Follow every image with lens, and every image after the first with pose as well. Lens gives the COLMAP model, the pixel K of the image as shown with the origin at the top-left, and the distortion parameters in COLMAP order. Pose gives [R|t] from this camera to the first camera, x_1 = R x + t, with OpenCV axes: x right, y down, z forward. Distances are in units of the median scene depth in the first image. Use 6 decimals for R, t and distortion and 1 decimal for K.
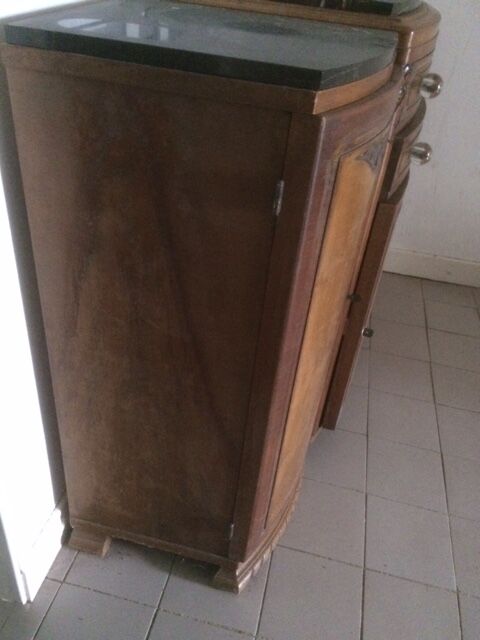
lens RADIAL K [[541.1, 0, 240.0], [0, 541.1, 320.0], [0, 0, 1]] dist [0.152348, -0.223351]
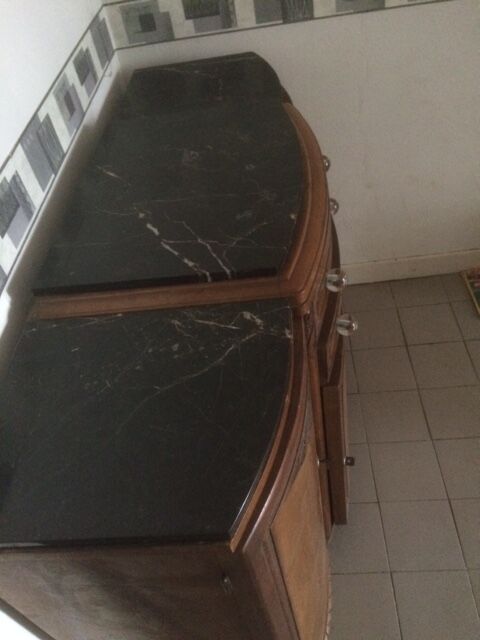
lens RADIAL K [[541.1, 0, 240.0], [0, 541.1, 320.0], [0, 0, 1]] dist [0.152348, -0.223351]
pose [[0.951255, -0.306715, -0.032261, 0.149414], [0.308060, 0.940011, 0.146554, -0.445345], [-0.014625, -0.149348, 0.988676, 0.003216]]
